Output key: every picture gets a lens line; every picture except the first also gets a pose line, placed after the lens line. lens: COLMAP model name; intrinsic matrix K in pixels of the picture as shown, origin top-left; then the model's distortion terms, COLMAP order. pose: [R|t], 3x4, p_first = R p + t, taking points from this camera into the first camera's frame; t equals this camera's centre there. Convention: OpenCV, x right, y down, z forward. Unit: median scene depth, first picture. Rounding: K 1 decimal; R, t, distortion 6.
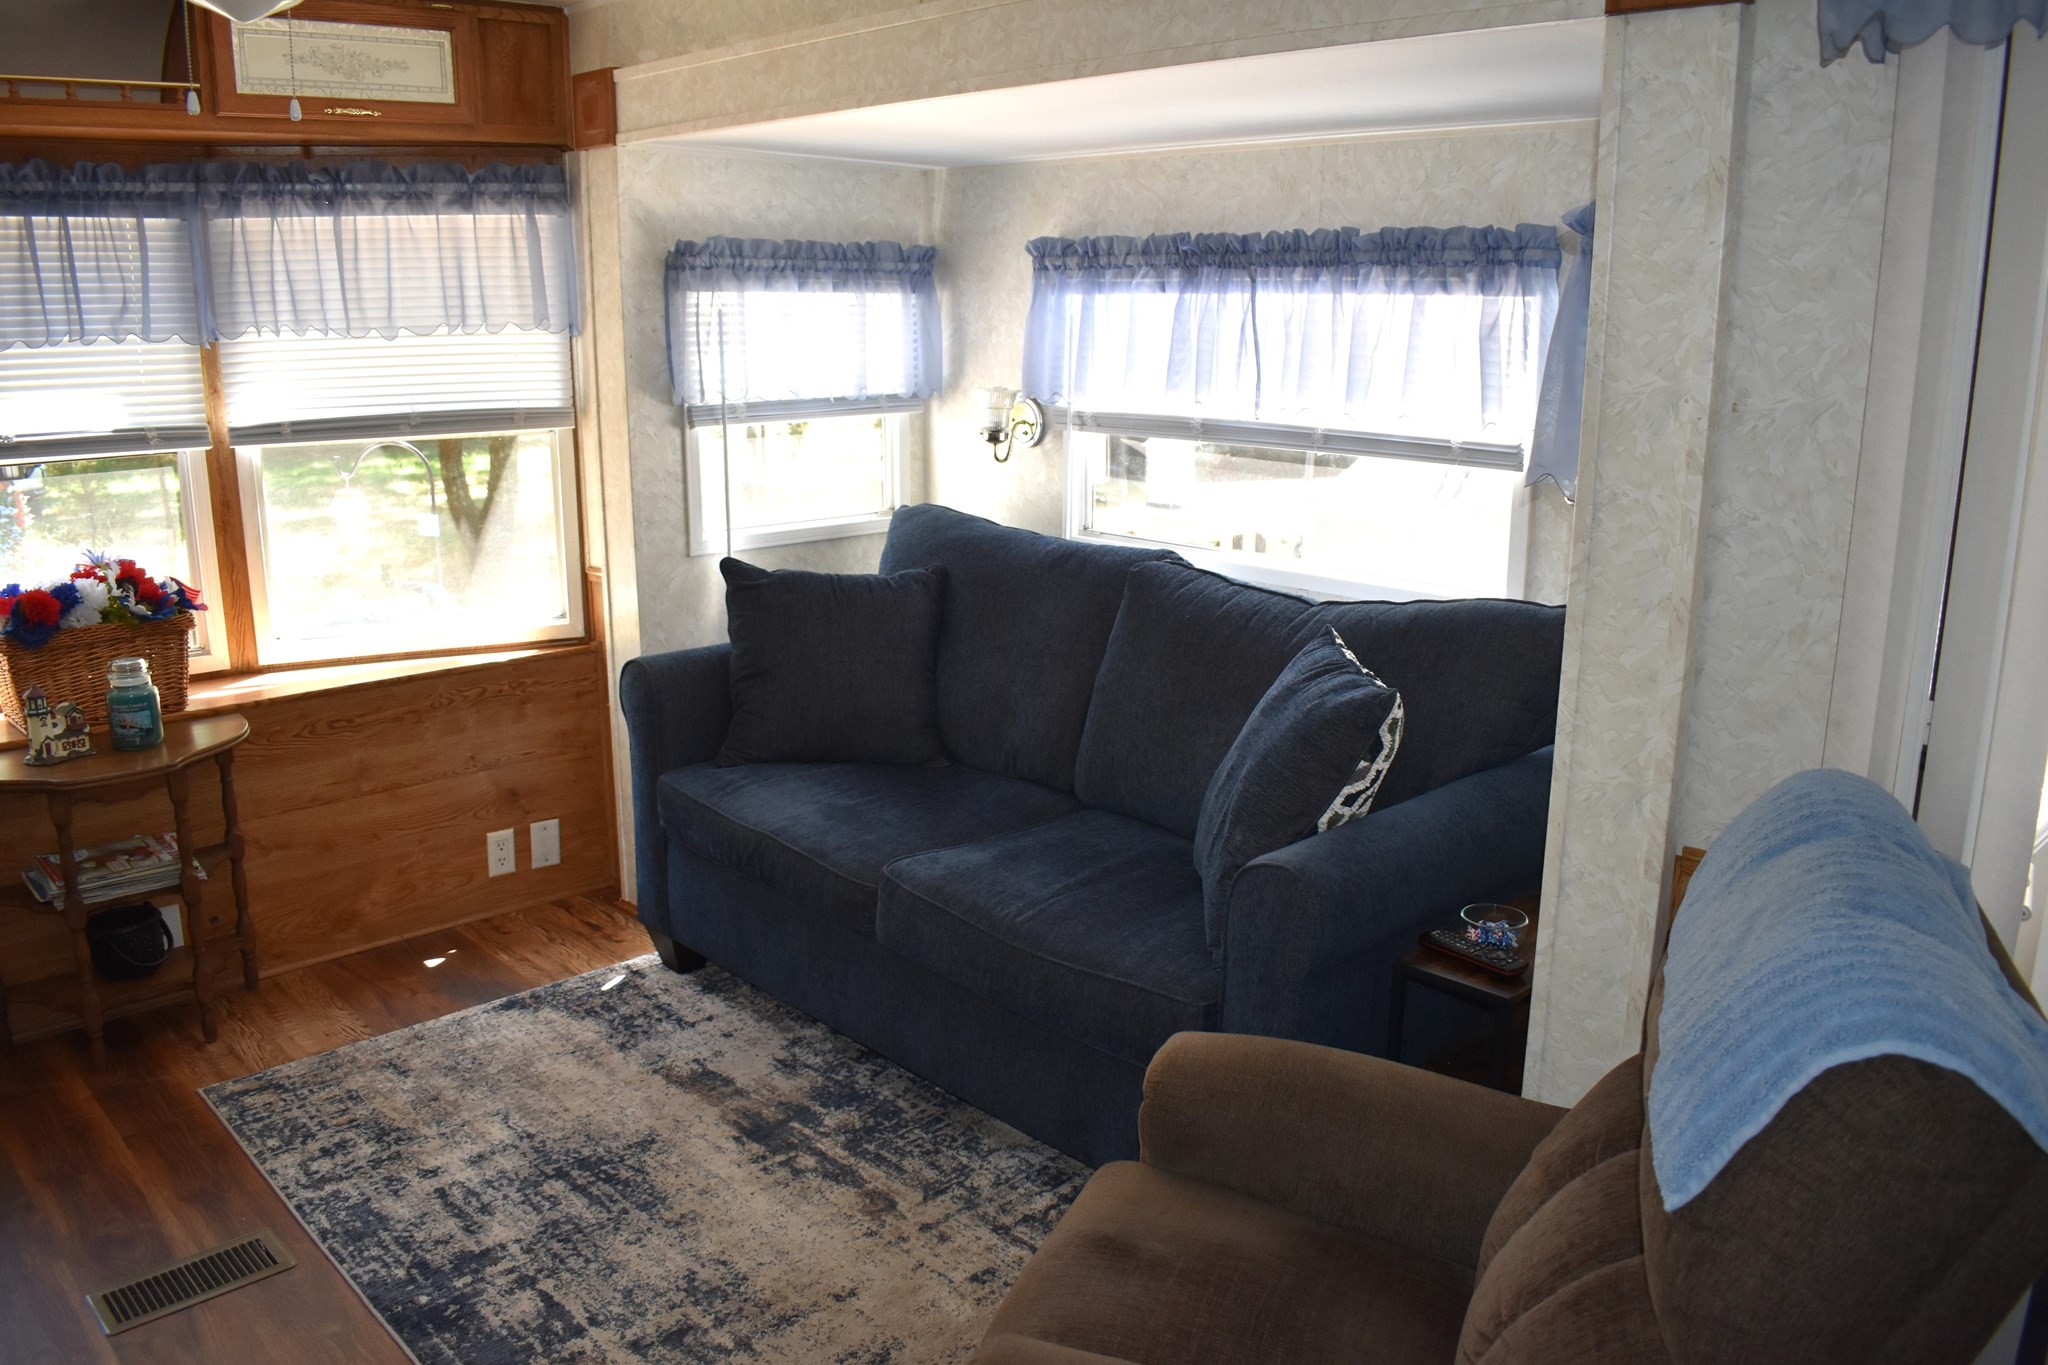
lens RADIAL K [[1599.9, 0, 1024.0], [0, 1599.9, 682.5], [0, 0, 1]] dist [-0.082703, 0.005720]
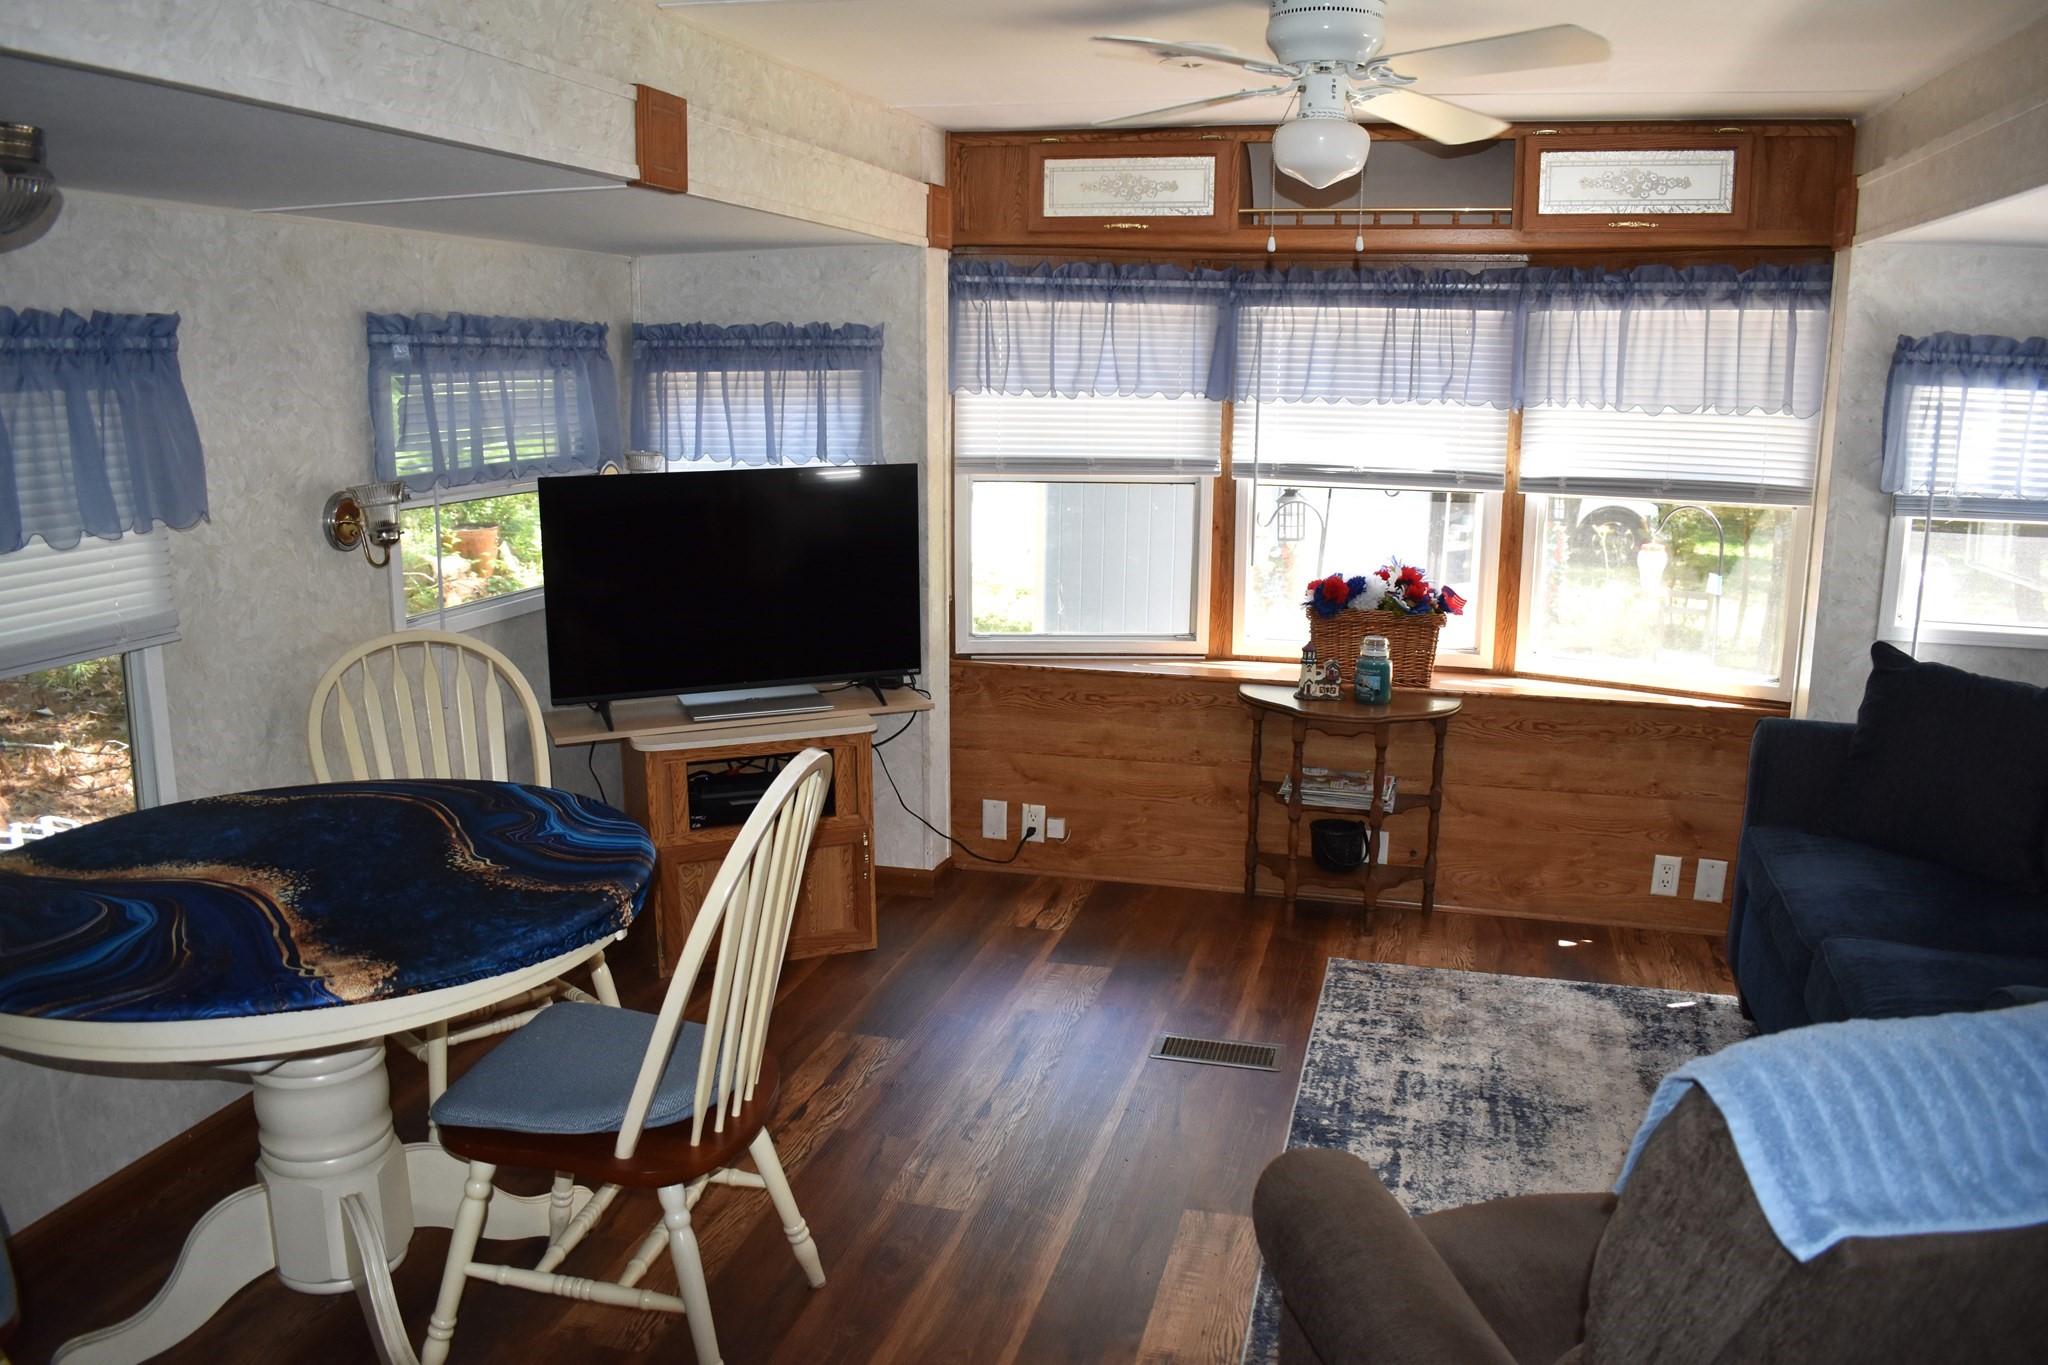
lens RADIAL K [[1599.9, 0, 1024.0], [0, 1599.9, 682.5], [0, 0, 1]] dist [-0.082703, 0.005720]
pose [[0.536780, 0.170996, -0.826213, 0.363573], [-0.212715, 0.975042, 0.063600, 0.000693], [0.816468, 0.141608, 0.559756, -0.009154]]
